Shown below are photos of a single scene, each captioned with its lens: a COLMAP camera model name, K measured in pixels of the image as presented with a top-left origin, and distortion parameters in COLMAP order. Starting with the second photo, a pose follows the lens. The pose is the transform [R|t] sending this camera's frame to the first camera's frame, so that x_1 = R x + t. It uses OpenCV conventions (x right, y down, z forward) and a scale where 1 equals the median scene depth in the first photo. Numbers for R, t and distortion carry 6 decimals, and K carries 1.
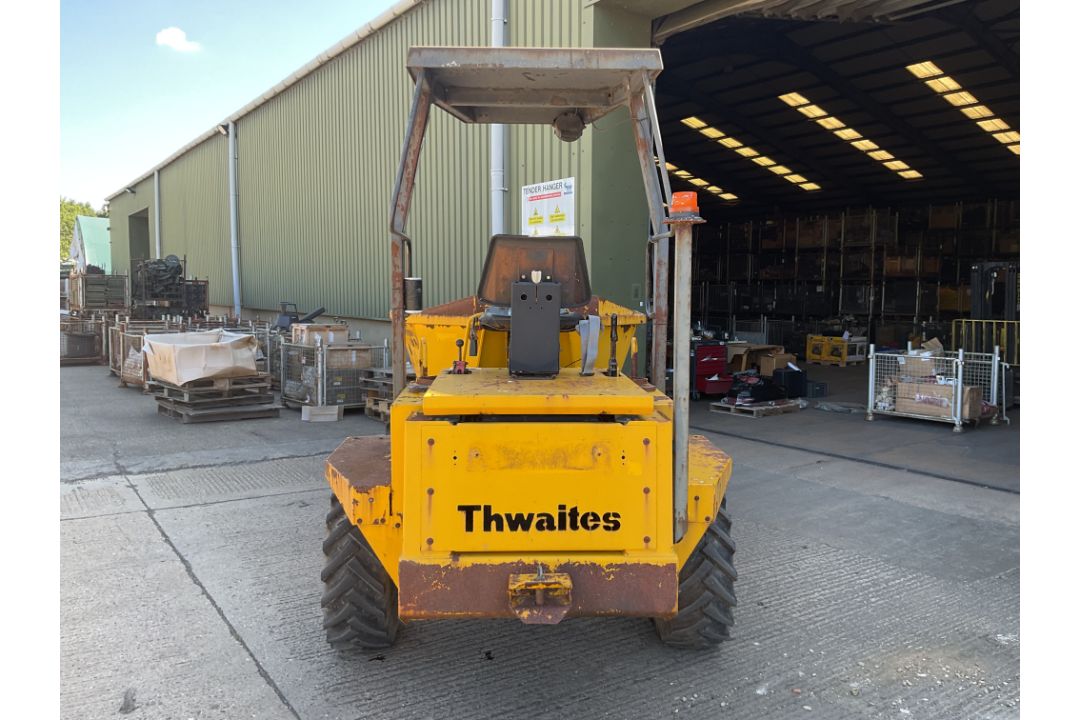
lens RADIAL K [[794.3, 0, 533.5], [0, 794.3, 354.5], [0, 0, 1]] dist [0.045076, -0.073860]
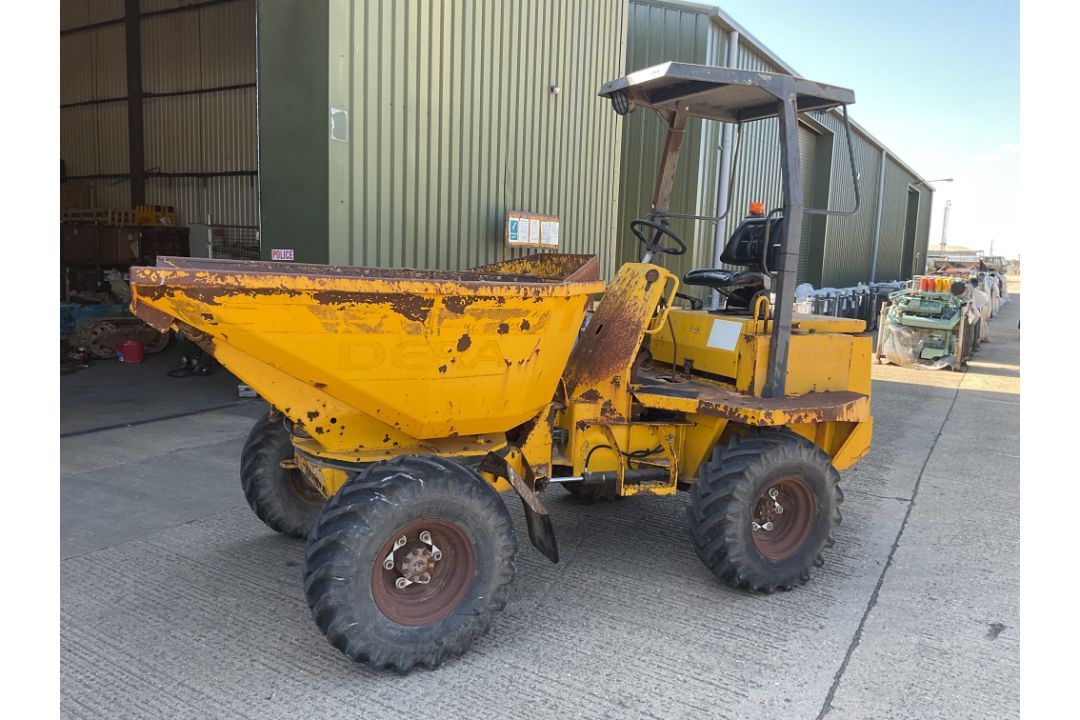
lens RADIAL K [[794.3, 0, 533.6], [0, 794.3, 367.7], [0, 0, 1]] dist [0.045076, -0.073860]
pose [[-0.415759, -0.150196, 0.896987, -1.096535], [0.035173, 0.982876, 0.180881, -0.146304], [-0.908794, 0.106752, -0.403357, 1.846680]]
